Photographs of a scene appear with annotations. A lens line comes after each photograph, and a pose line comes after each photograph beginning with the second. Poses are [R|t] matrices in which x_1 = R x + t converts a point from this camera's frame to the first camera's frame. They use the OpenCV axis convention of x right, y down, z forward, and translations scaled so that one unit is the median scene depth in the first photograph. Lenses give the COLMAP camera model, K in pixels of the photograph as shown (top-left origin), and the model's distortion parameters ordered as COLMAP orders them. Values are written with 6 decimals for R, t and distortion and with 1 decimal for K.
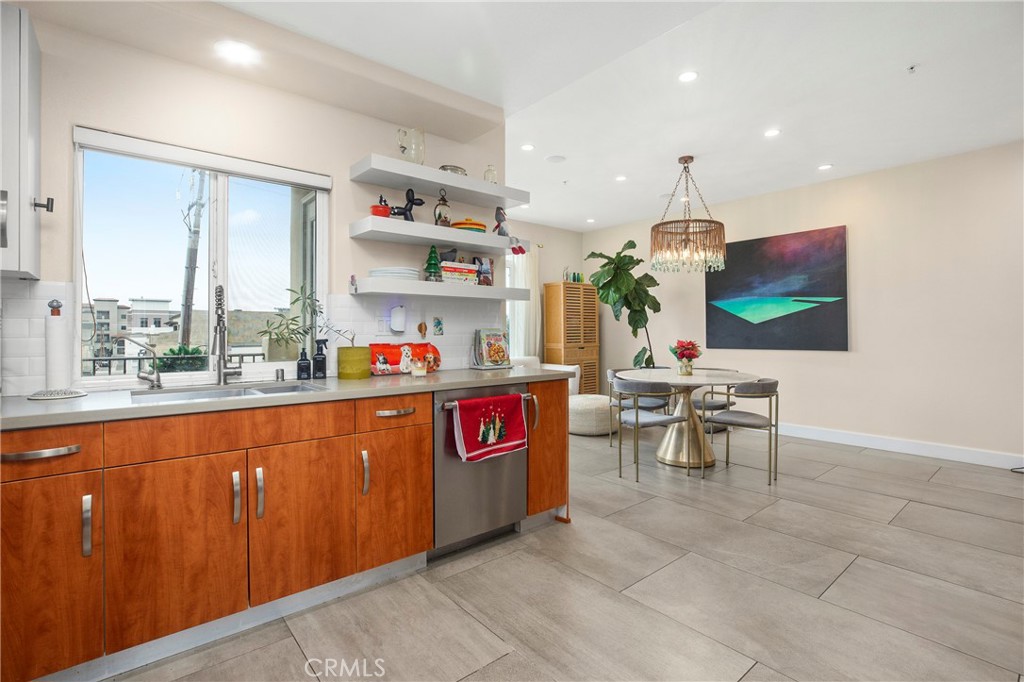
lens RADIAL K [[478.1, 0, 511.4], [0, 478.1, 330.9], [0, 0, 1]] dist [-0.034316, 0.000222]
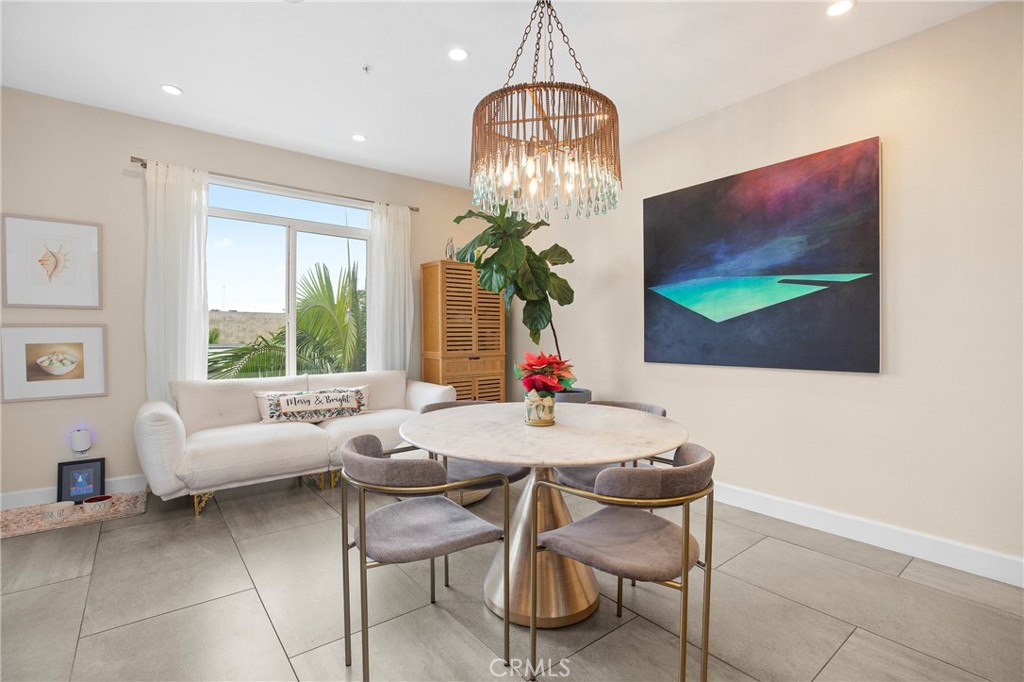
lens RADIAL K [[473.4, 0, 512.0], [0, 473.4, 341.0], [0, 0, 1]] dist [-0.035399, -0.000111]
pose [[0.999610, 0.006800, -0.027087, 0.270061], [-0.006375, 0.999856, 0.015718, 0.000210], [0.027190, -0.015540, 0.999510, 0.399447]]
